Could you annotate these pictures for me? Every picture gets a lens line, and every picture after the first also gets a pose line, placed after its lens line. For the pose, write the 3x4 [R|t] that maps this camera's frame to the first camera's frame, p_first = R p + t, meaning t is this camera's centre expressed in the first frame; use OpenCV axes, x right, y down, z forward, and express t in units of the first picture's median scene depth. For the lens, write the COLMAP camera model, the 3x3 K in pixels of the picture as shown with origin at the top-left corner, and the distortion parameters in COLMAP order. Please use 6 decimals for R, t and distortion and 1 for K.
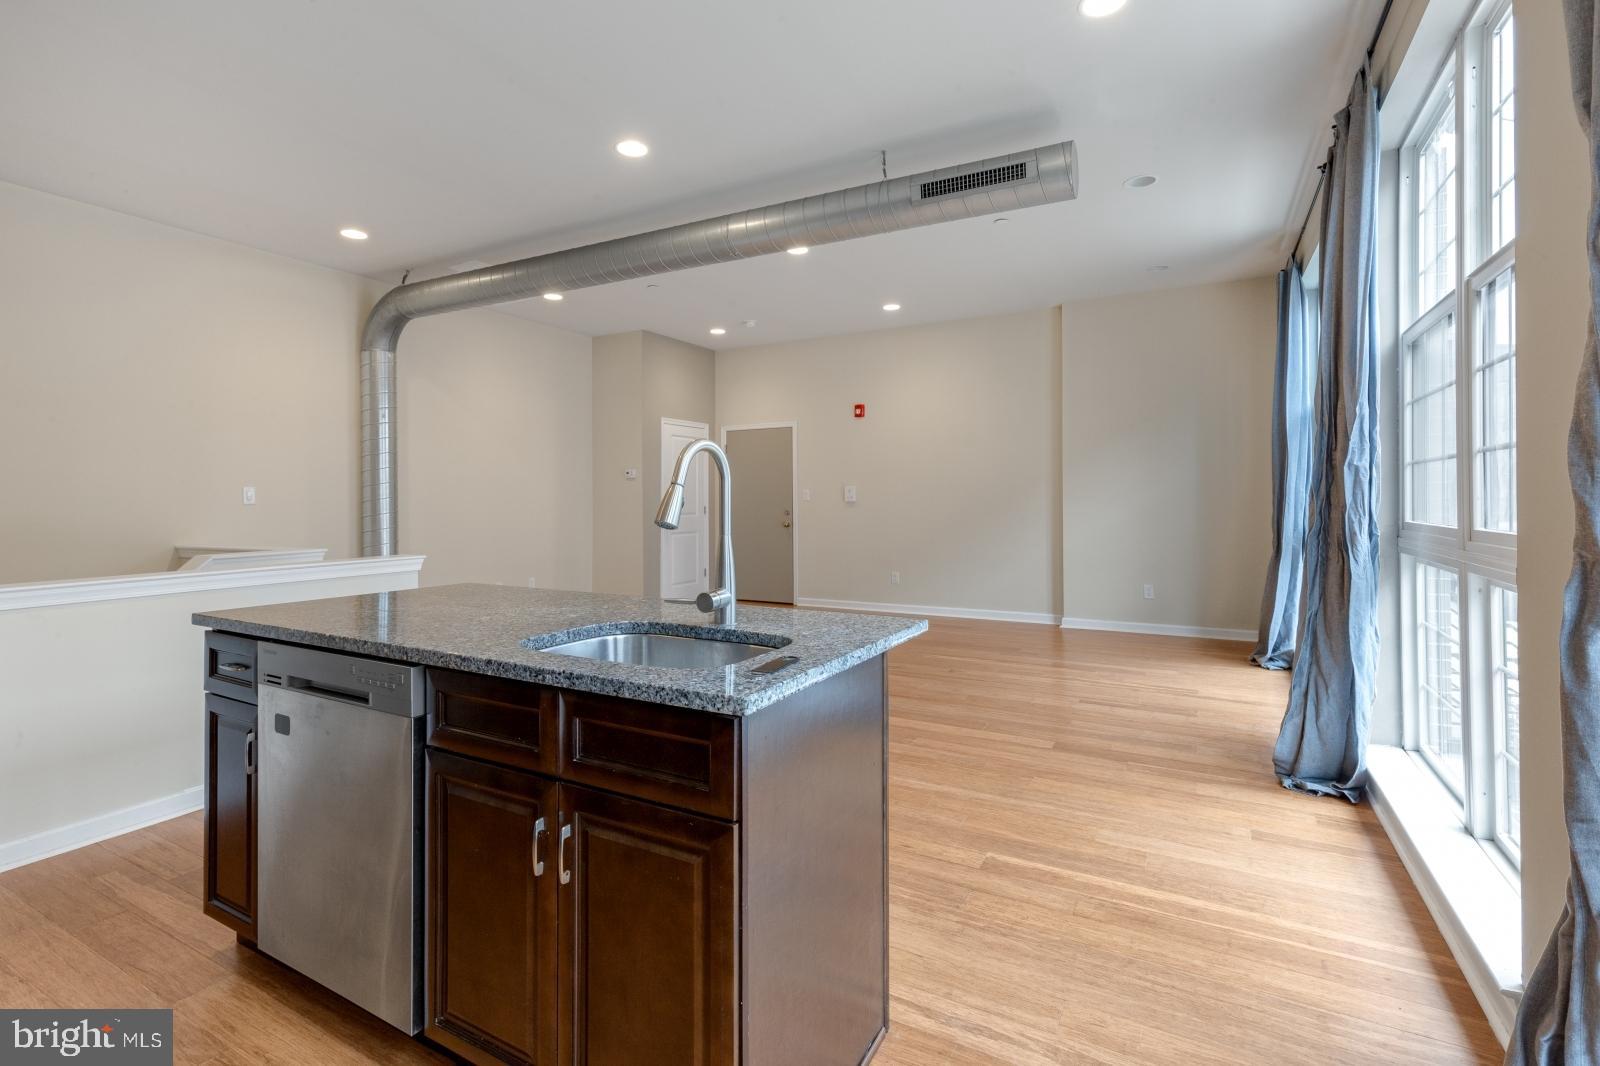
lens RADIAL K [[736.8, 0, 778.9], [0, 736.8, 491.3], [0, 0, 1]] dist [-0.000449, 0.000166]
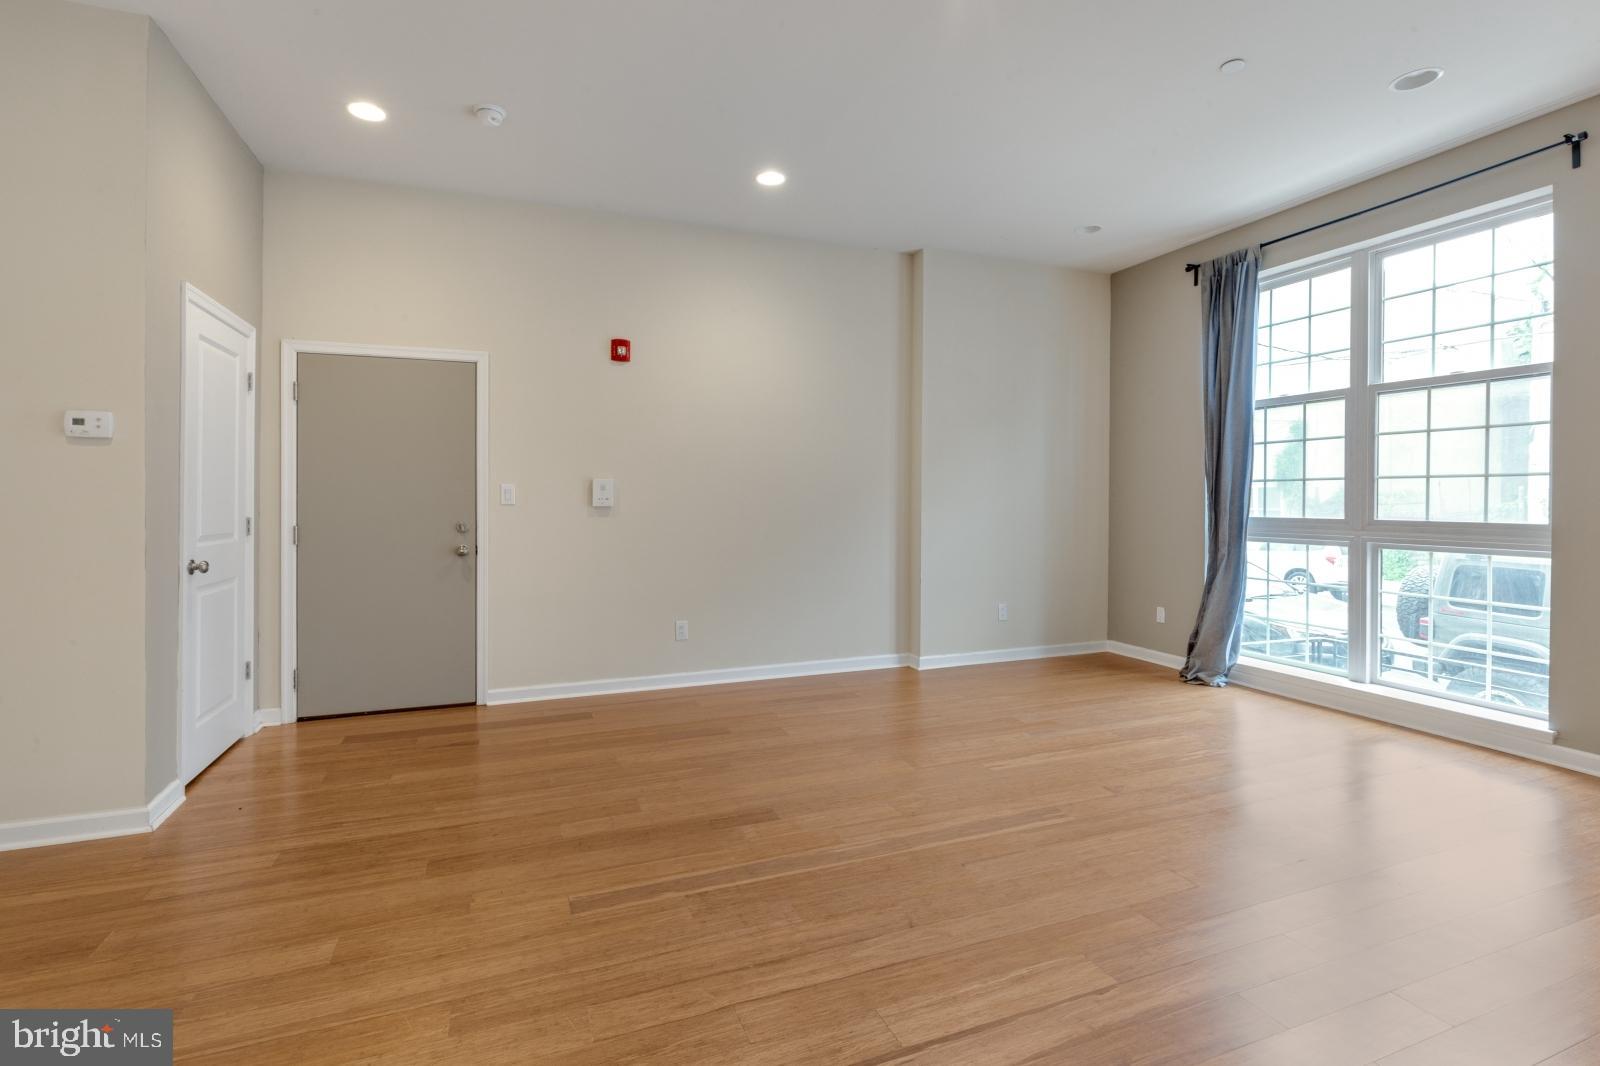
lens RADIAL K [[736.8, 0, 784.7], [0, 736.8, 500.0], [0, 0, 1]] dist [-0.000449, 0.000166]
pose [[0.633455, 0.006212, 0.773755, -0.581058], [-0.010314, 0.999947, 0.000415, 0.016406], [-0.773711, -0.008243, 0.633485, 1.202325]]
